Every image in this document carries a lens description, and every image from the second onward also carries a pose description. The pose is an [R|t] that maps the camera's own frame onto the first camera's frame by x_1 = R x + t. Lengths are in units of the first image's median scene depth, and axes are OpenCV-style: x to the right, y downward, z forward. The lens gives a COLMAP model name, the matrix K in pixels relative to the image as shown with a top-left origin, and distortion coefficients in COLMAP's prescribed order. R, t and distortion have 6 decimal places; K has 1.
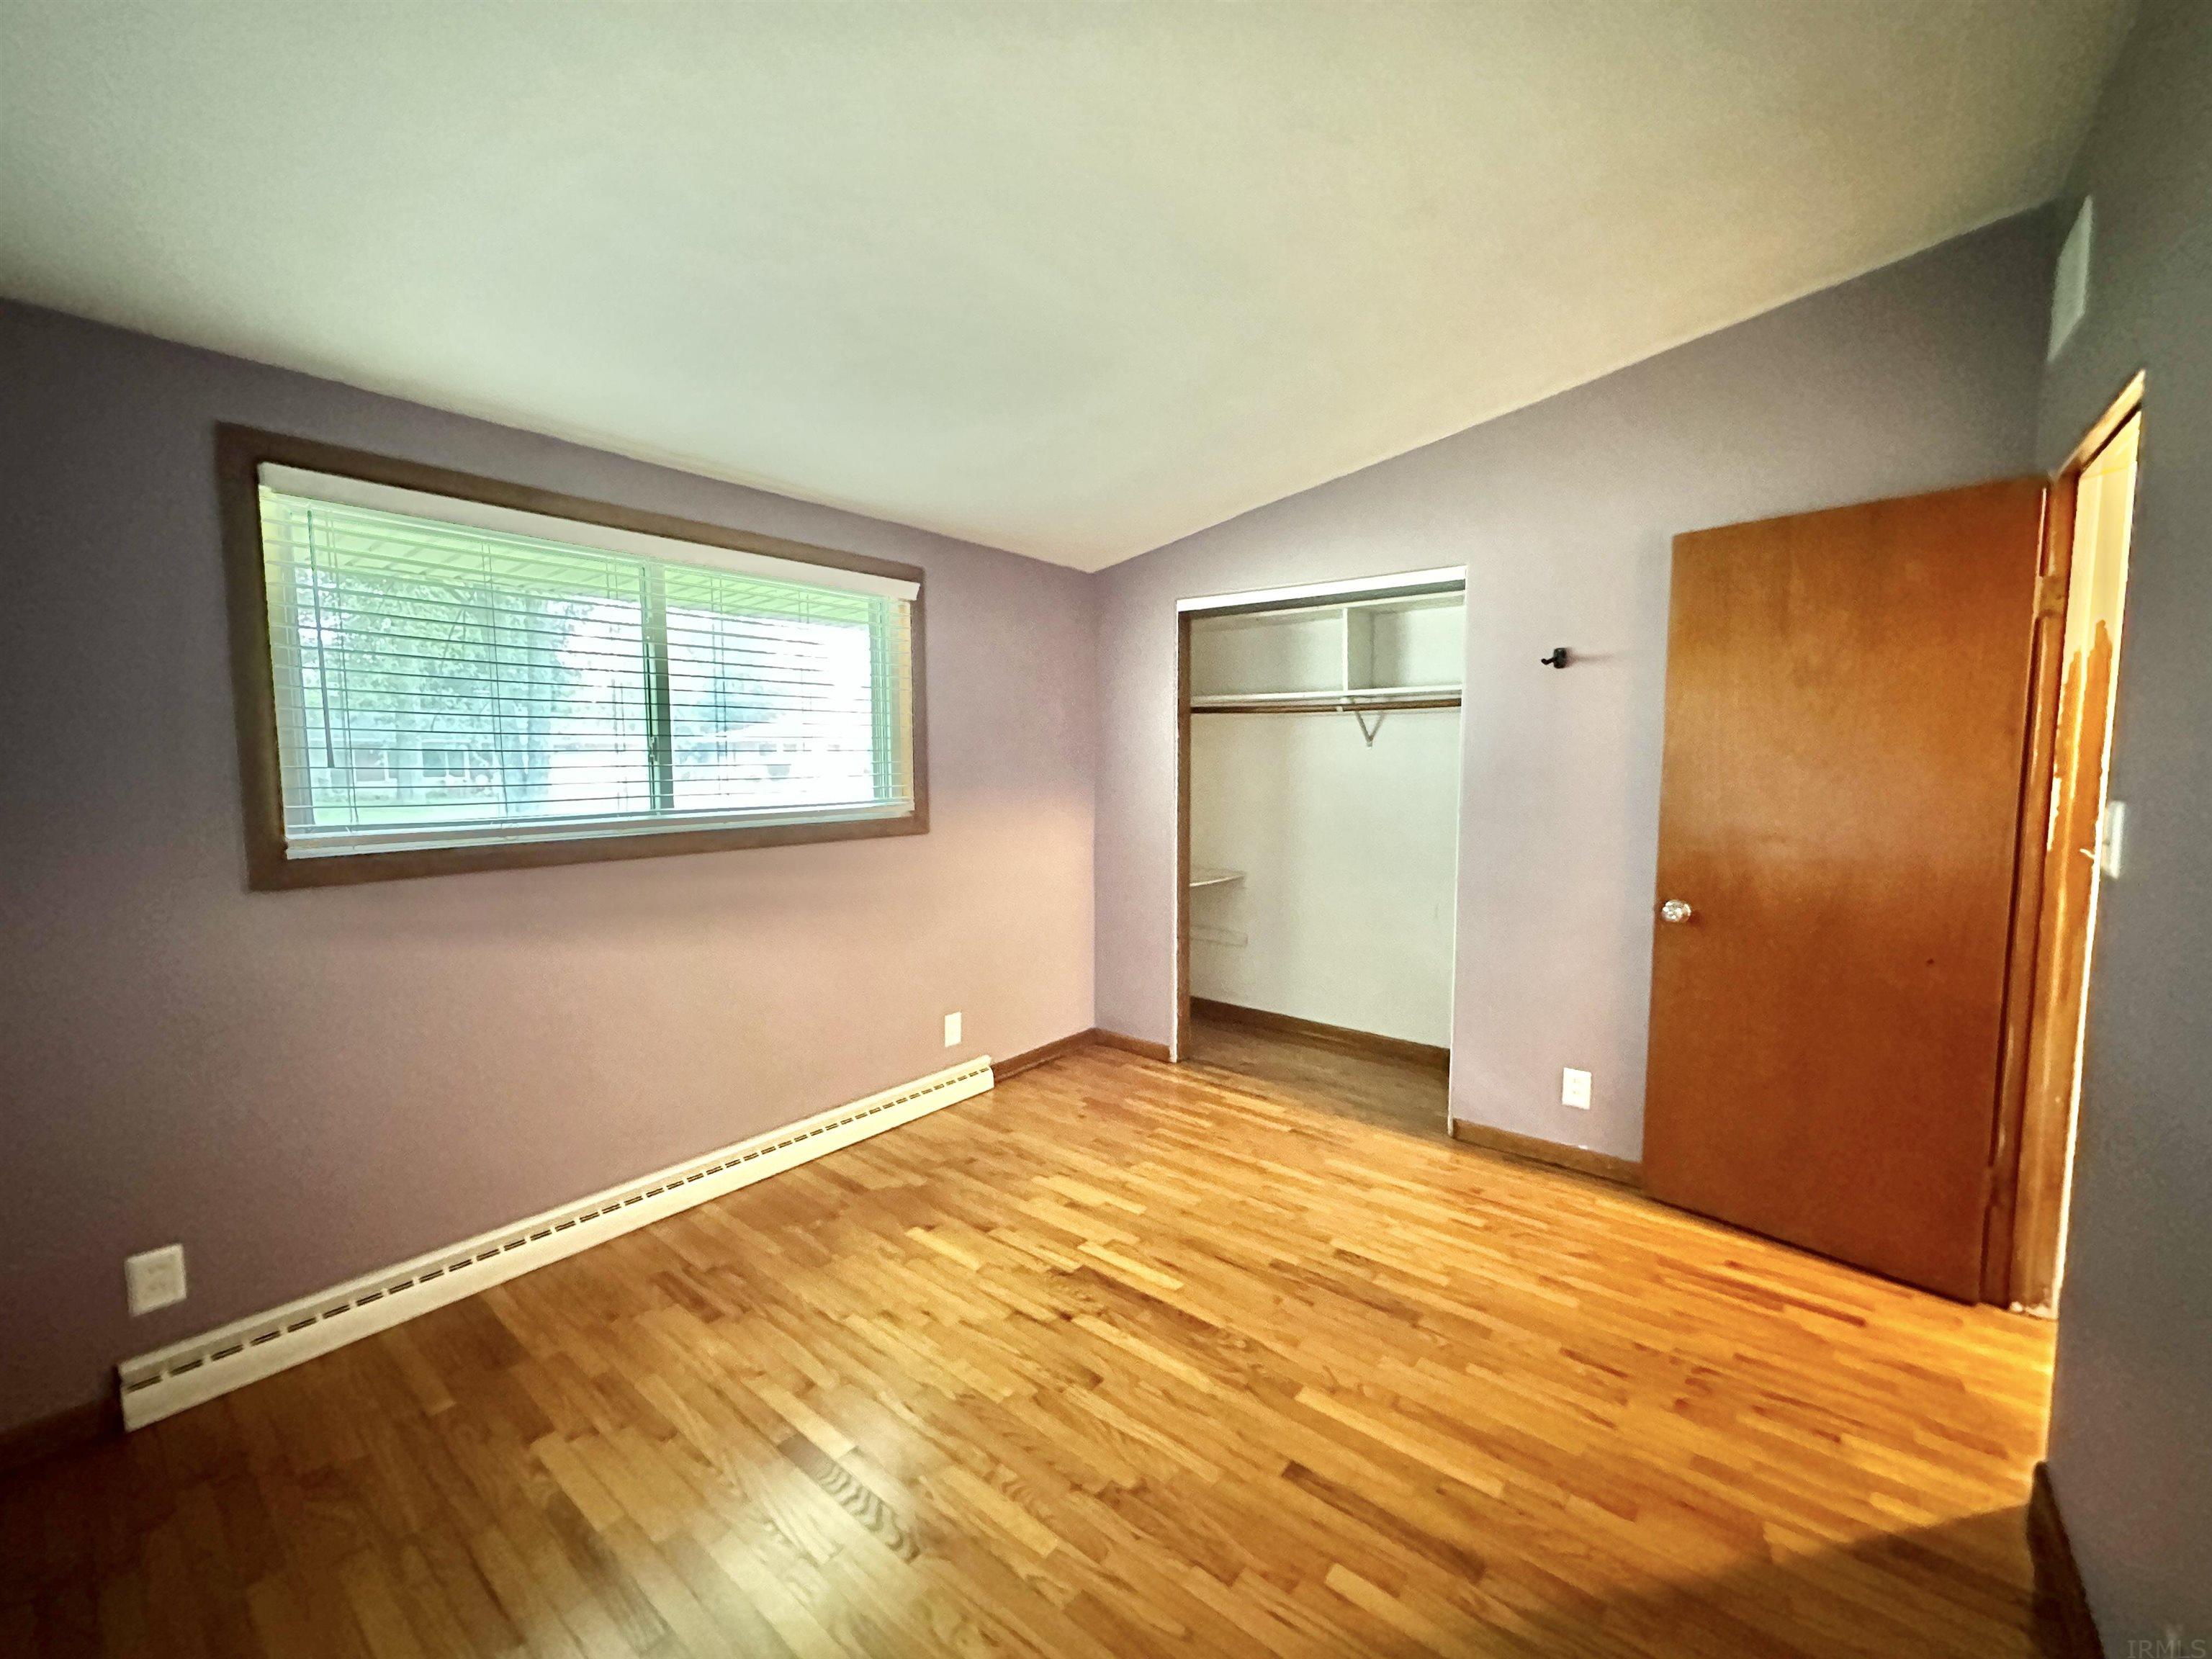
lens RADIAL K [[877.3, 0, 1100.1], [0, 877.3, 809.4], [0, 0, 1]] dist [-0.005898, 0.001350]
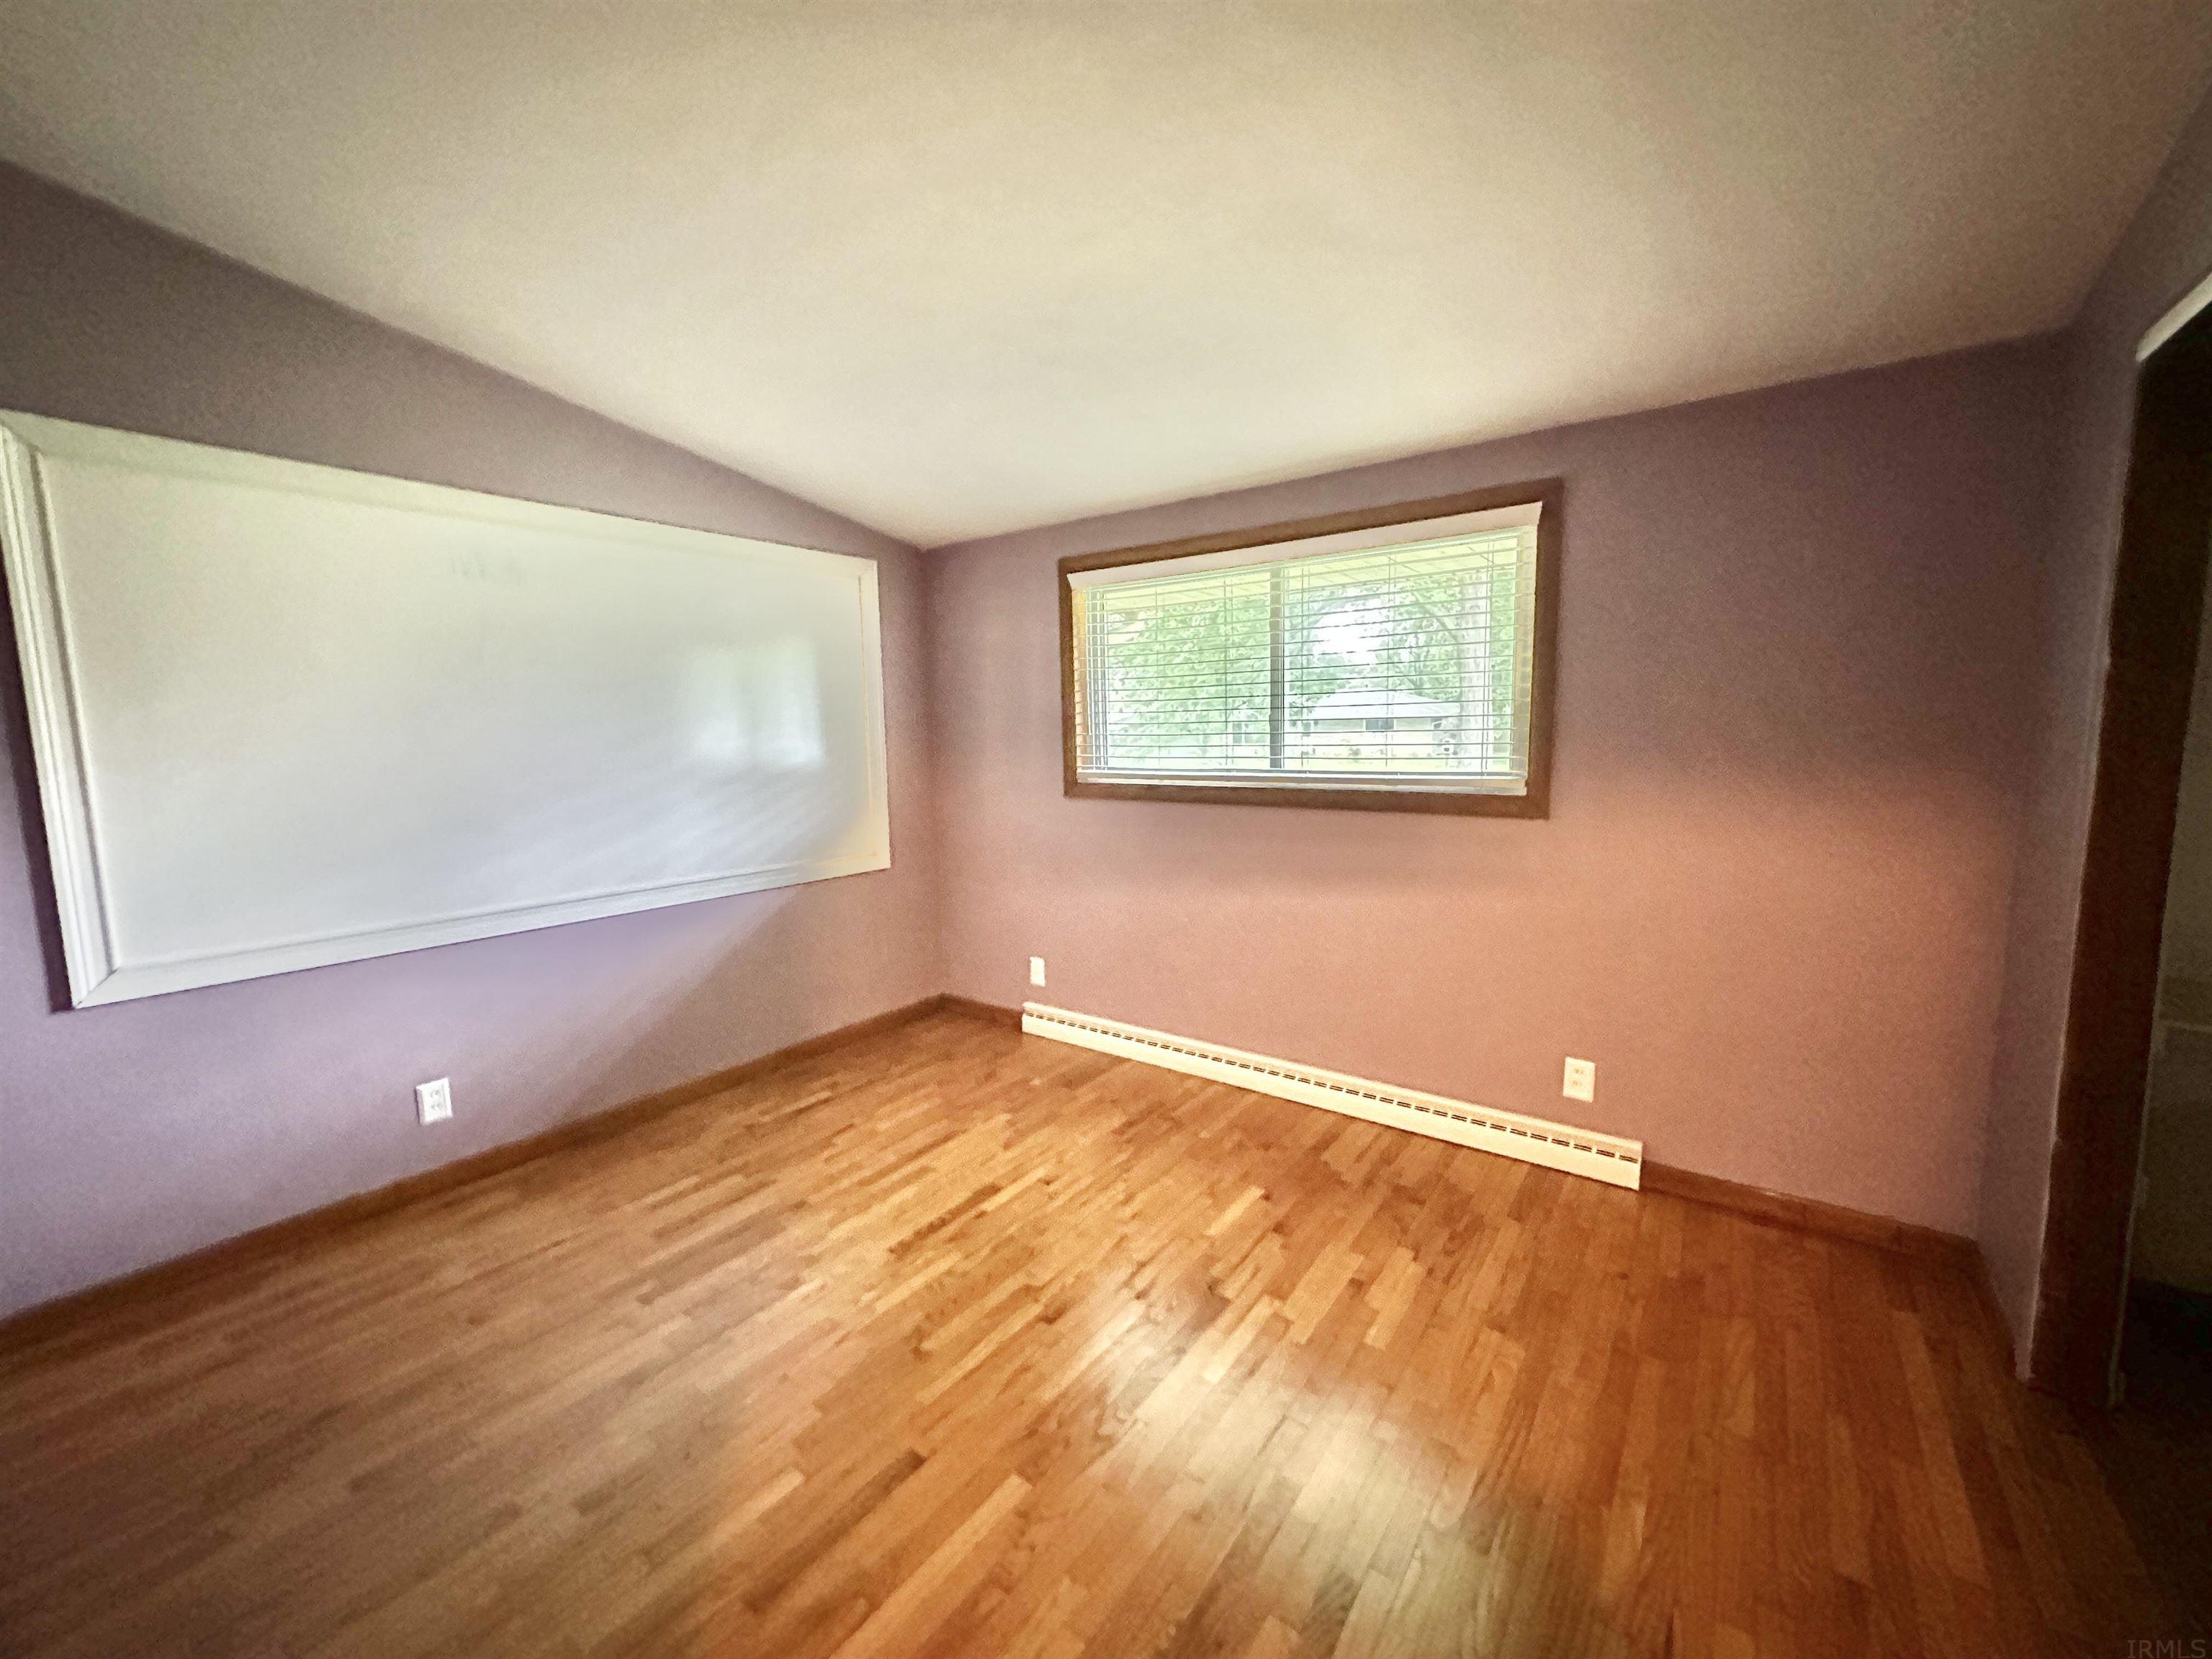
lens RADIAL K [[877.3, 0, 1116.3], [0, 877.3, 815.2], [0, 0, 1]] dist [-0.005898, 0.001350]
pose [[0.050926, 0.084222, -0.995145, 0.754200], [-0.057217, 0.995047, 0.081286, -0.022883], [0.997062, 0.052800, 0.055493, 0.759755]]
